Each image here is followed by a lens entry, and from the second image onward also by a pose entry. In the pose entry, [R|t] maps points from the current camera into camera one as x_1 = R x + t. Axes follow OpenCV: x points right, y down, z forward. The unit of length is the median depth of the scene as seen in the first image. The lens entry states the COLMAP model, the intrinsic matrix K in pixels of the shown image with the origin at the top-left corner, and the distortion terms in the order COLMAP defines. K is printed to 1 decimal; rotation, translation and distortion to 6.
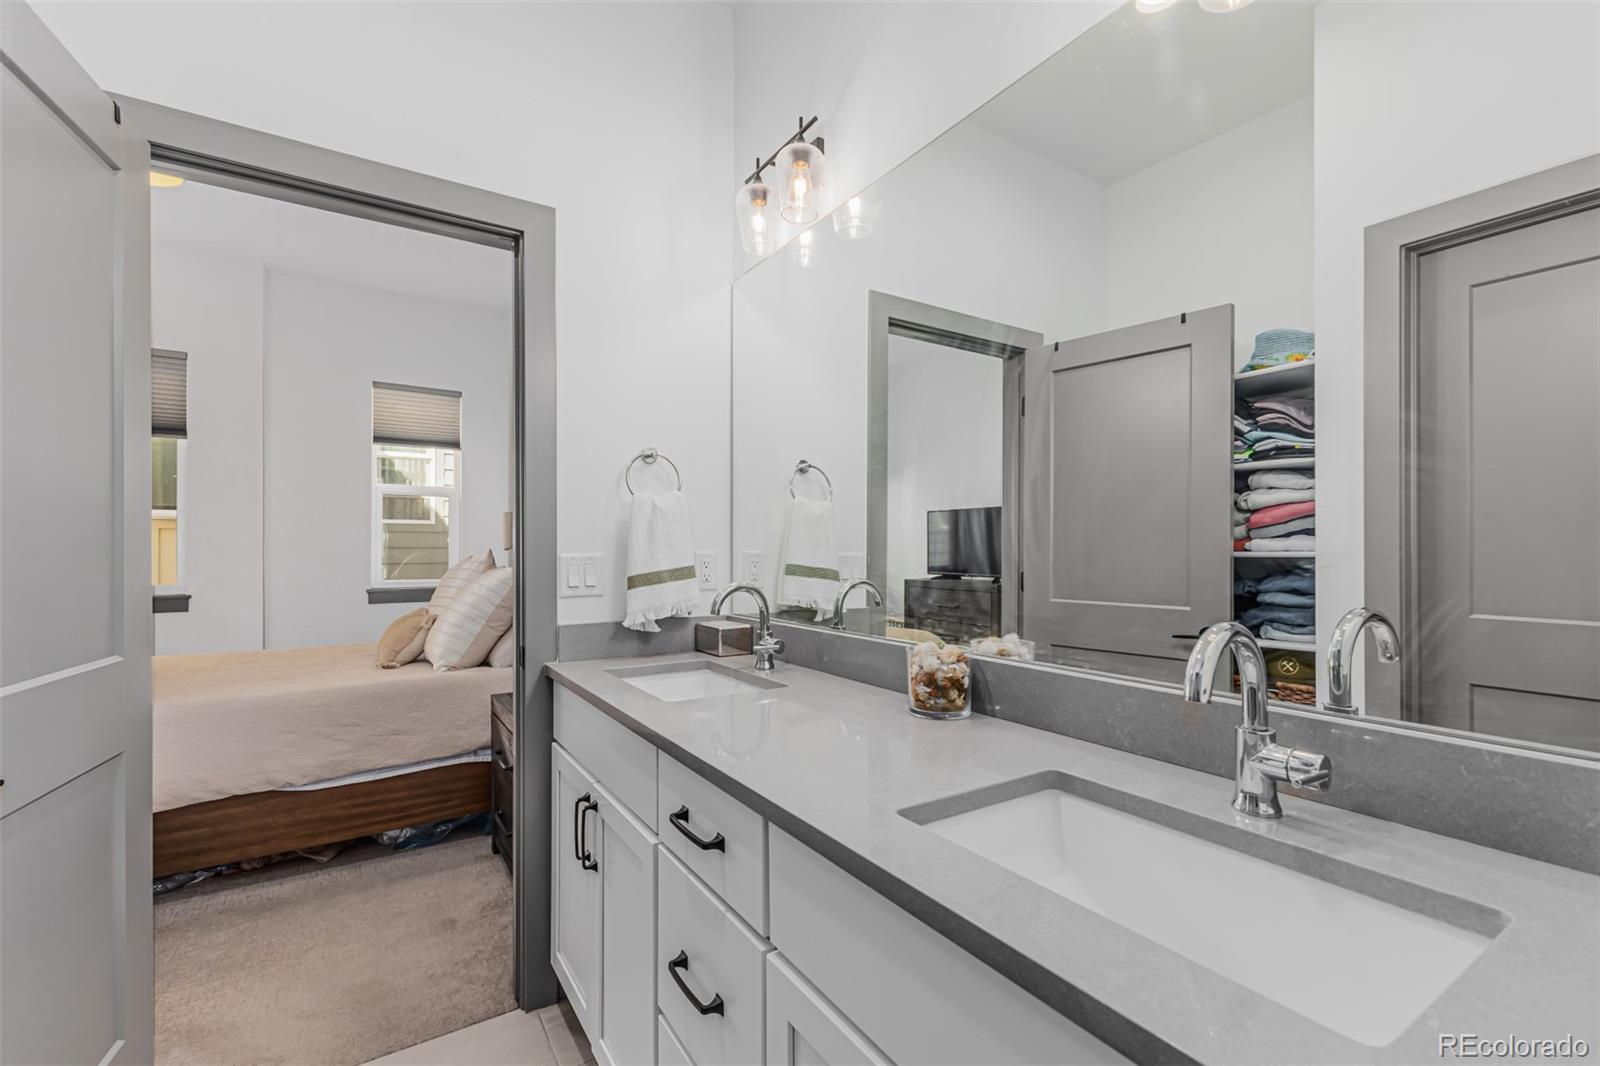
lens RADIAL K [[686.3, 0, 800.0], [0, 686.3, 533.0], [0, 0, 1]] dist [-0.001084, -0.000131]
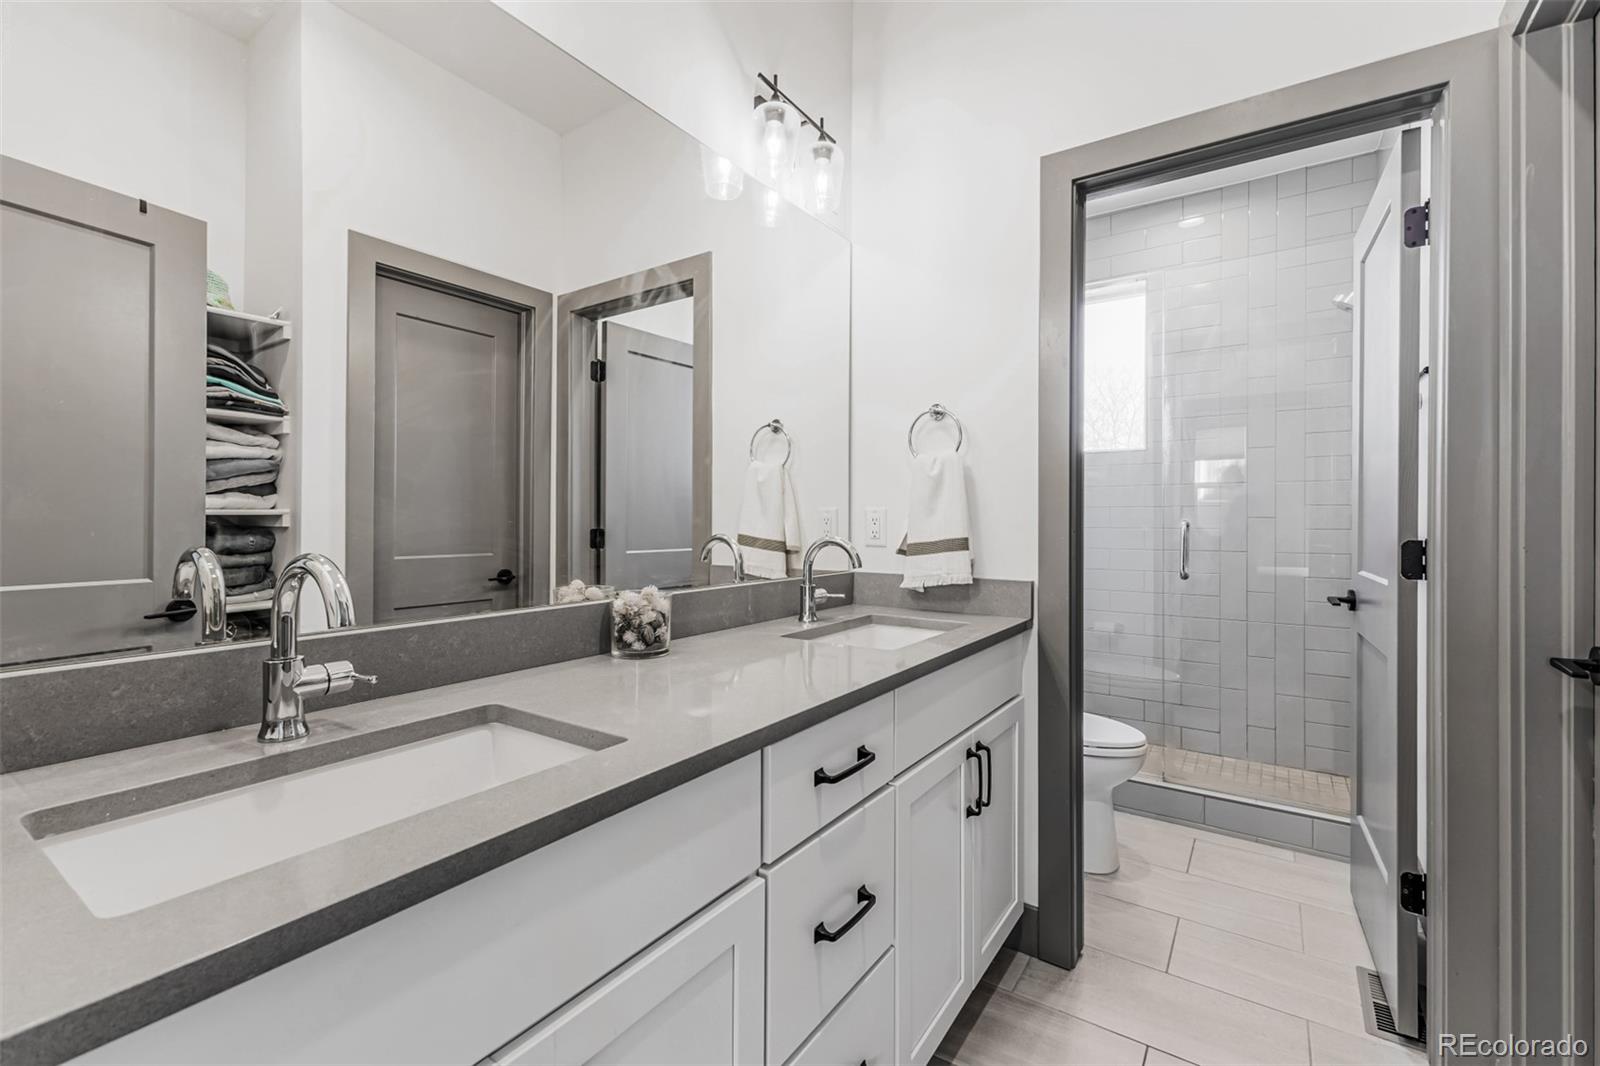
lens RADIAL K [[698.1, 0, 800.2], [0, 698.1, 515.4], [0, 0, 1]] dist [0.015037, -0.000221]
pose [[-0.399154, 0.002489, 0.916881, -0.497401], [-0.023234, 0.999648, -0.012828, 0.029951], [-0.916590, -0.026423, -0.398955, 0.676455]]
